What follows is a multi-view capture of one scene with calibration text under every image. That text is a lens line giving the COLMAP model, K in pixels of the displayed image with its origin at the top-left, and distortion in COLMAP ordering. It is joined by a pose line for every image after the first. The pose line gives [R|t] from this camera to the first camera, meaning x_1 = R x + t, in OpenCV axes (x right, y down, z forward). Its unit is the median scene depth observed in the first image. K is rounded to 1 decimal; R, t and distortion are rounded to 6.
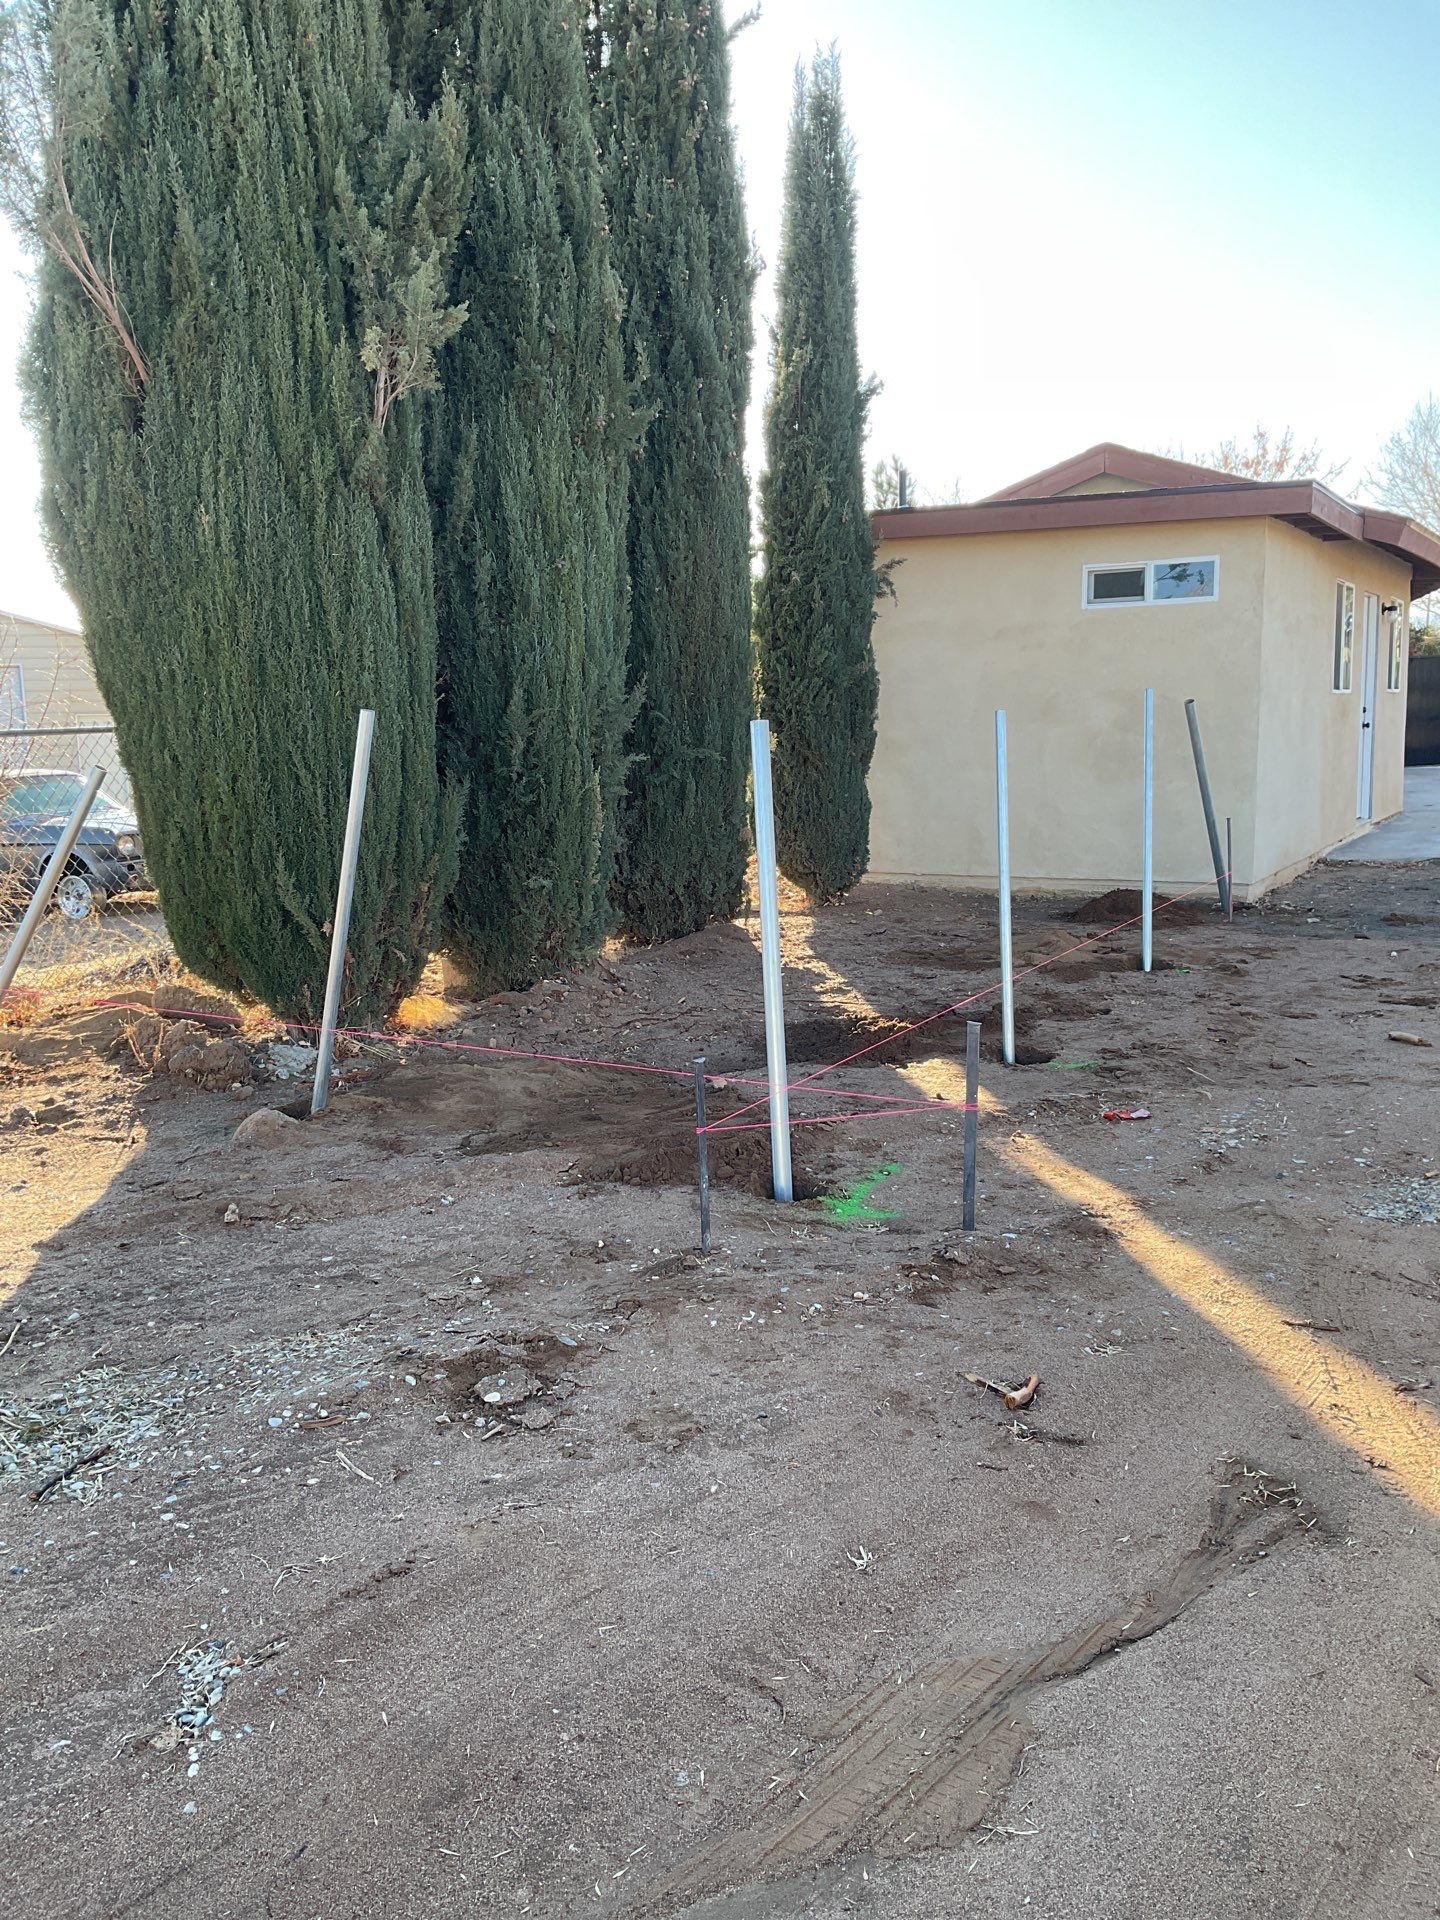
lens RADIAL K [[1672.9, 0, 720.0], [0, 1672.9, 960.0], [0, 0, 1]] dist [0.110111, -0.164037]
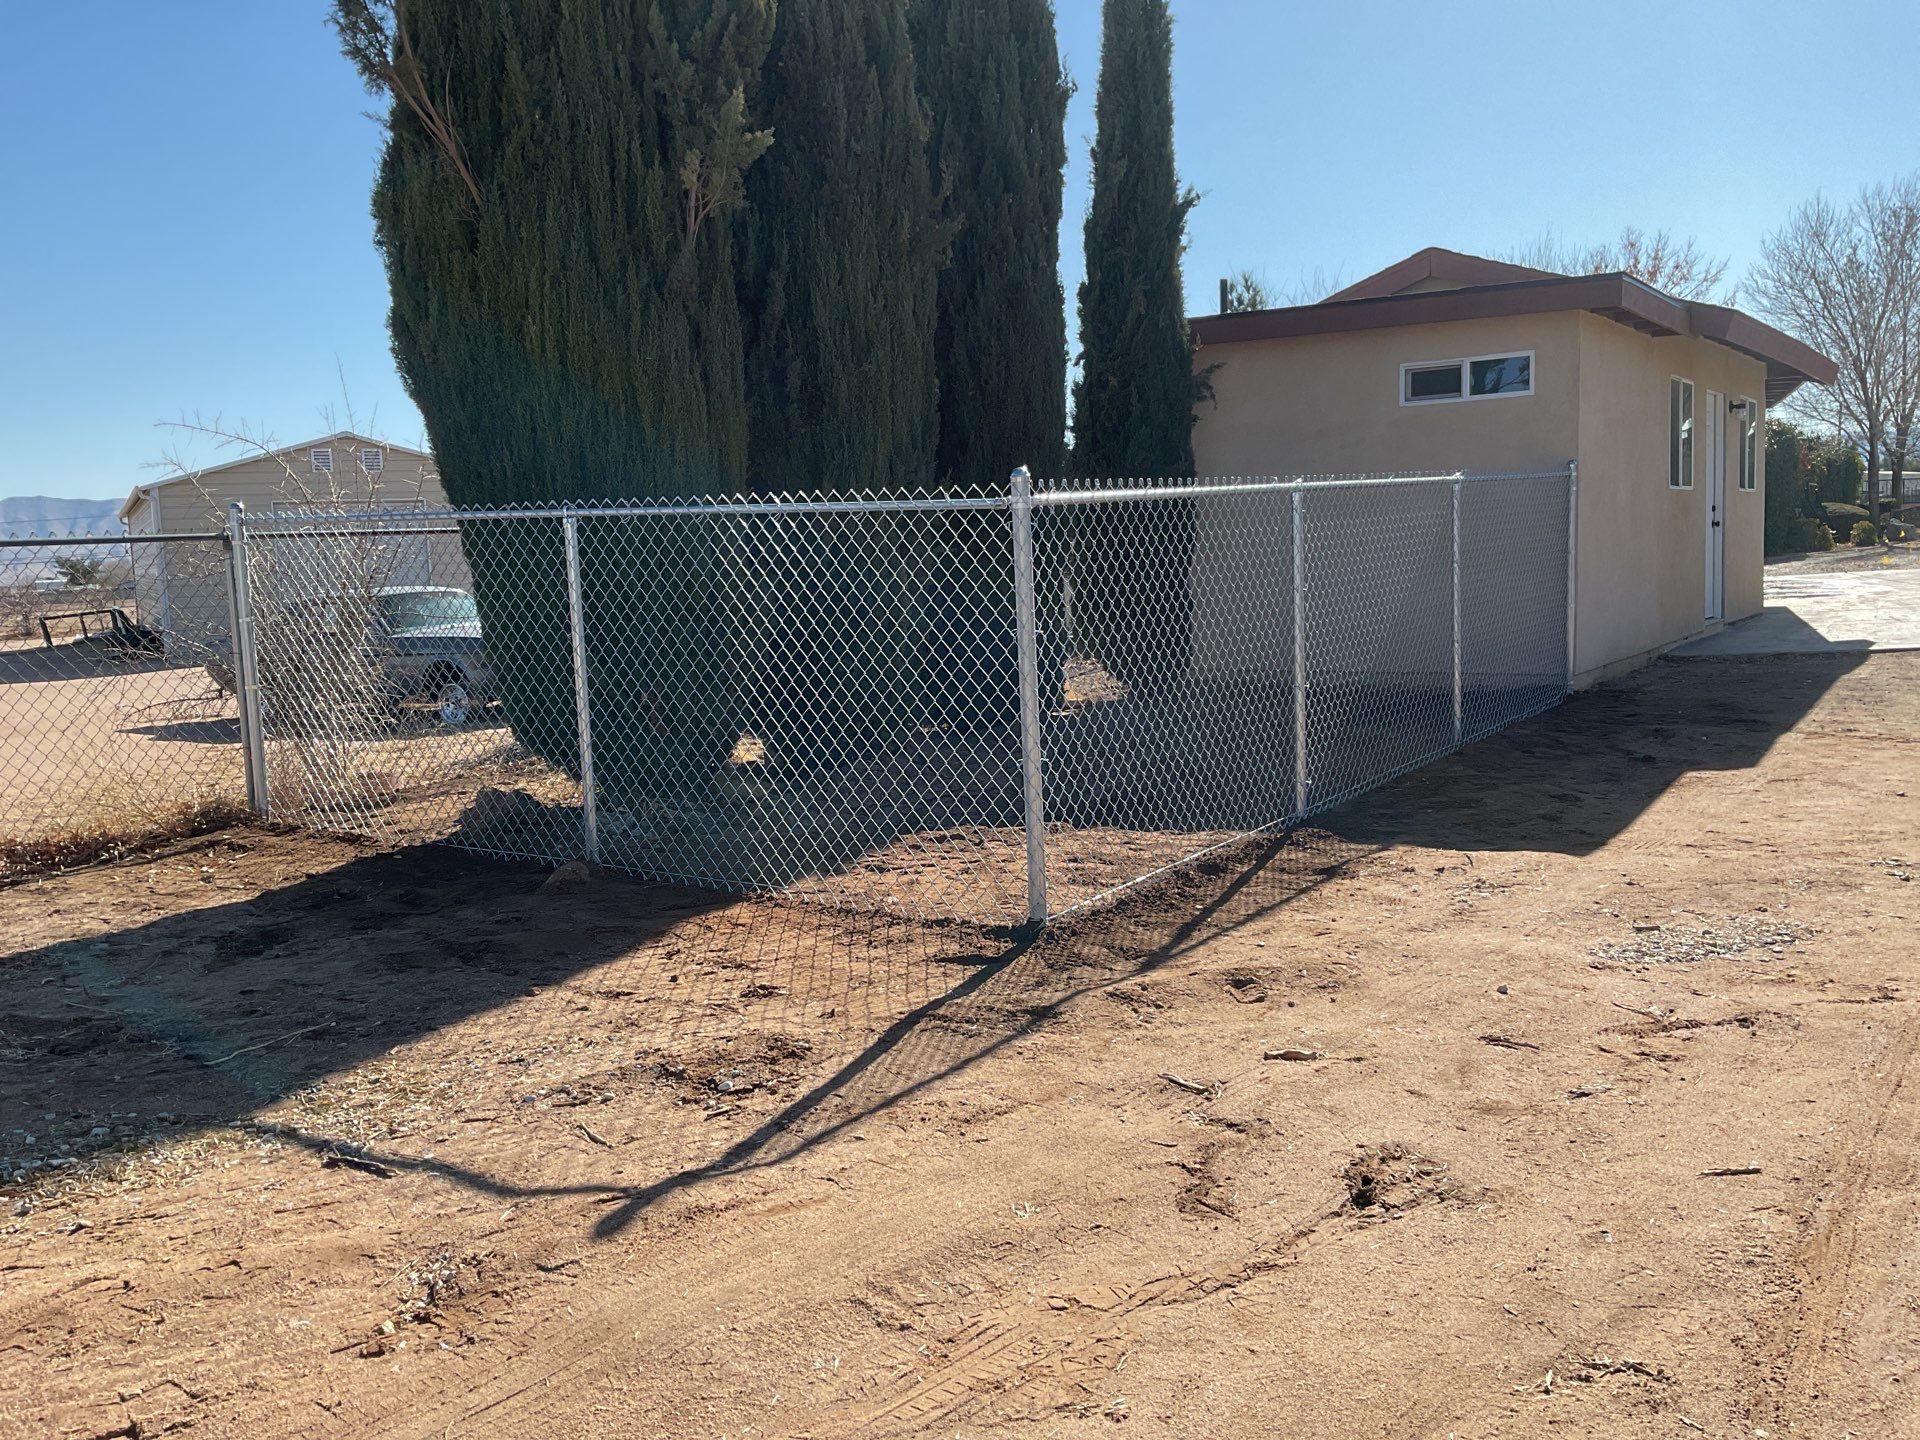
lens RADIAL K [[1672.9, 0, 951.6], [0, 1672.9, 736.6], [0, 0, 1]] dist [0.110111, -0.164037]
pose [[0.994955, -0.003355, -0.100270, 0.073426], [-0.000151, 0.999390, -0.034934, 0.041360], [0.100326, 0.034773, 0.994347, -0.054296]]
